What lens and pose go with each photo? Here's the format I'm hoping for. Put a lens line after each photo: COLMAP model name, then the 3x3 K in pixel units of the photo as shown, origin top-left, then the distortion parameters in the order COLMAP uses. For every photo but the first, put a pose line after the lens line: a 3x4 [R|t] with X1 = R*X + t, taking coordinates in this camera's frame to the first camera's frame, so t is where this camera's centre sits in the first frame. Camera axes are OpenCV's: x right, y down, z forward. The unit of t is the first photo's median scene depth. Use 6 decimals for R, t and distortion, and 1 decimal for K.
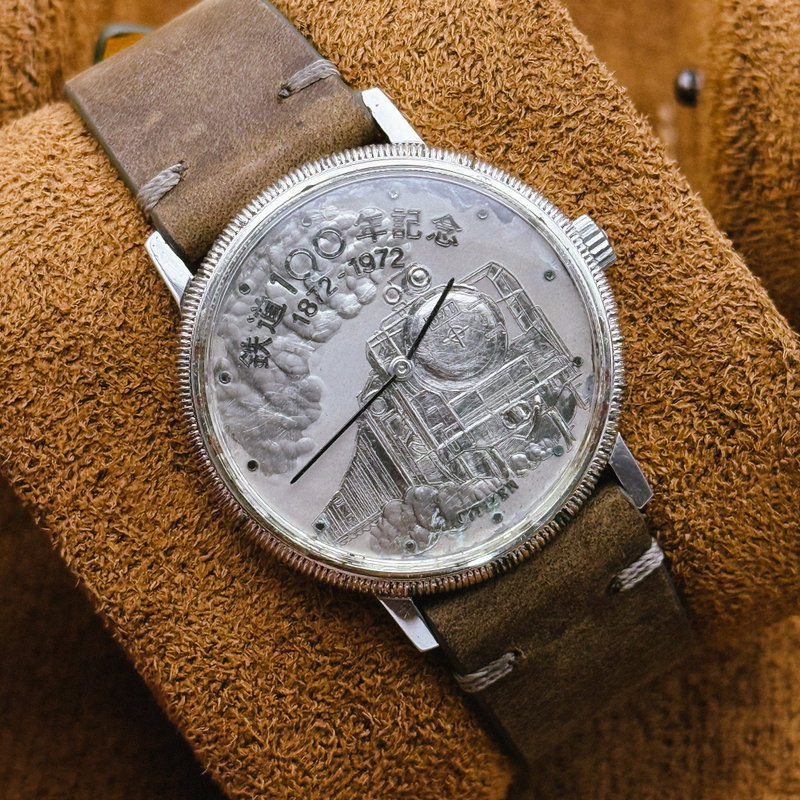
lens RADIAL K [[3146.1, 0, 400.0], [0, 3146.1, 400.0], [0, 0, 1]] dist [0.163671, -0.699569]
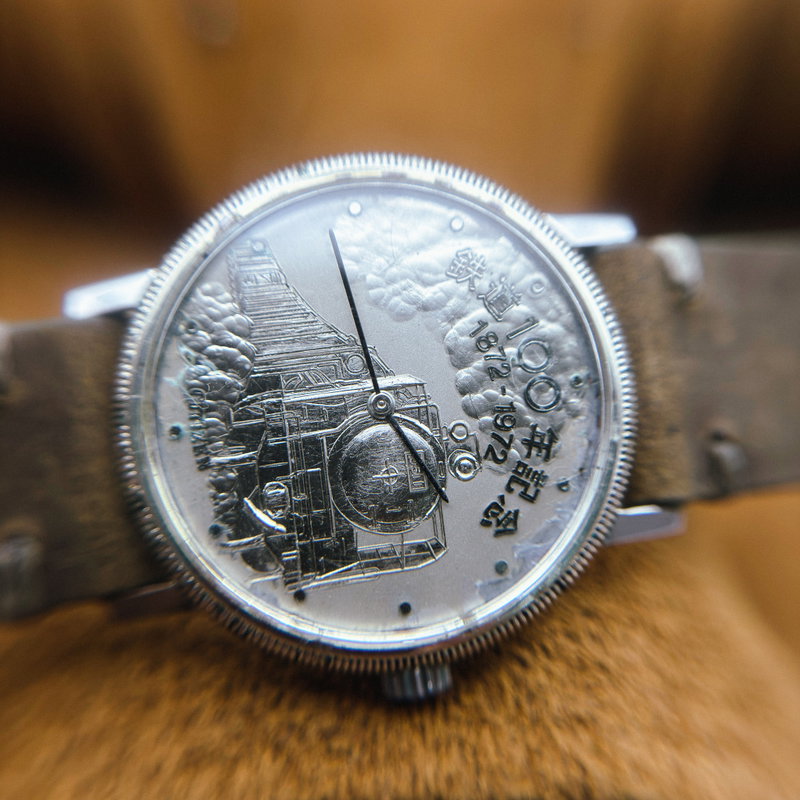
lens RADIAL K [[968.8, 0, 398.6], [0, 968.8, 388.8], [0, 0, 1]] dist [0.409939, 0.002312]
pose [[-0.431372, 0.894646, -0.116304, 0.026154], [-0.902072, -0.429662, 0.040699, -0.023397], [-0.013560, 0.122471, 0.992380, 0.724691]]
